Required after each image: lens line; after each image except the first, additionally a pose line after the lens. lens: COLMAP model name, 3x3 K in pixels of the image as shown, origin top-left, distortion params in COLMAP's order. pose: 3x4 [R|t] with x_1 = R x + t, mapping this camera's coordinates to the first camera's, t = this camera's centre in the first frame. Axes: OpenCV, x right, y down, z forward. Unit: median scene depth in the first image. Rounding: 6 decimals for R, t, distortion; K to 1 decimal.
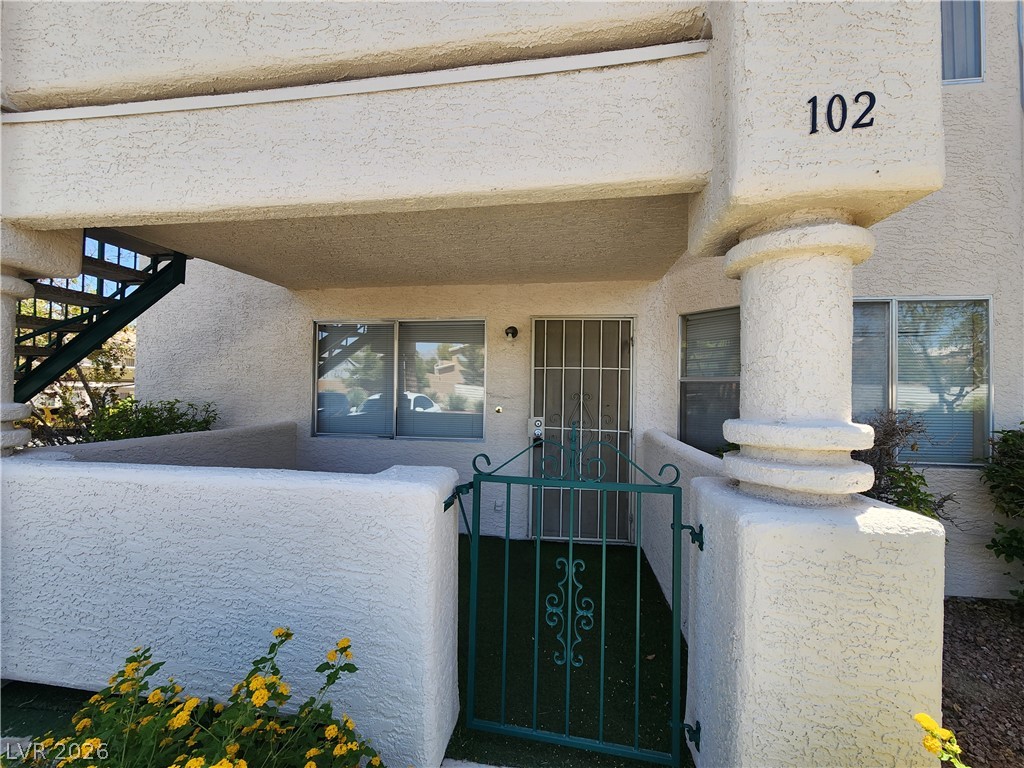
lens RADIAL K [[419.1, 0, 506.7], [0, 419.1, 380.5], [0, 0, 1]] dist [0.000807, -0.001548]
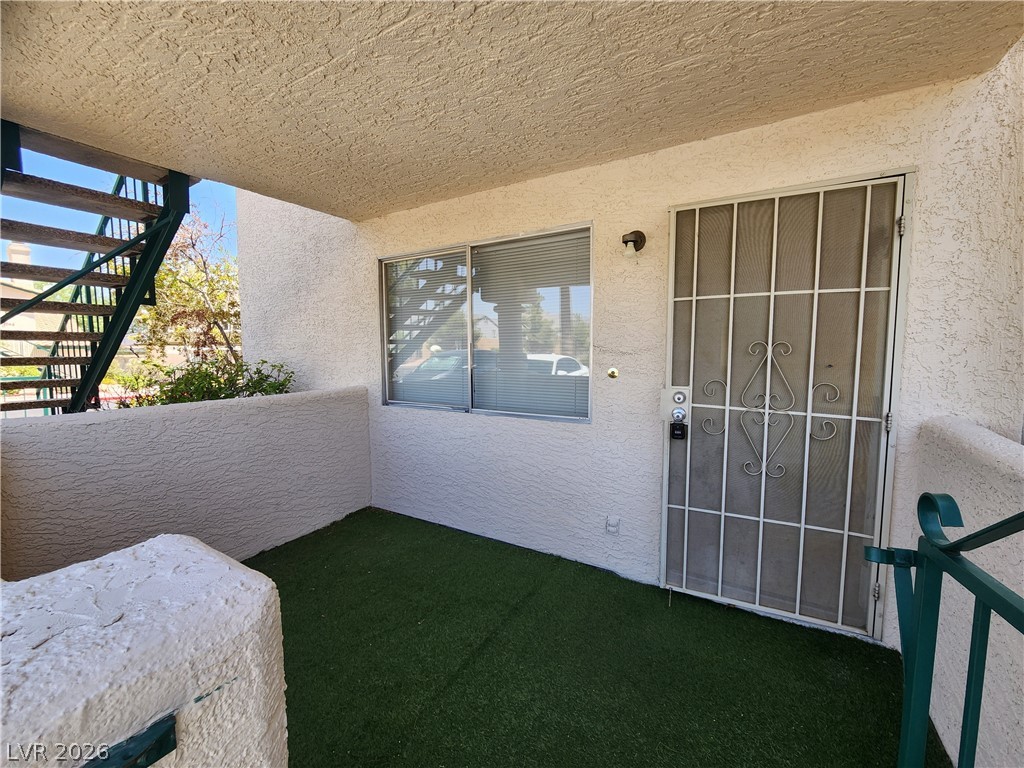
lens RADIAL K [[419.1, 0, 511.7], [0, 419.1, 382.0], [0, 0, 1]] dist [0.000807, -0.001548]
pose [[0.921057, 0.013861, -0.389181, 0.085380], [0.020451, 0.996266, 0.083884, 0.029015], [0.388891, -0.085221, 0.917334, 0.386817]]
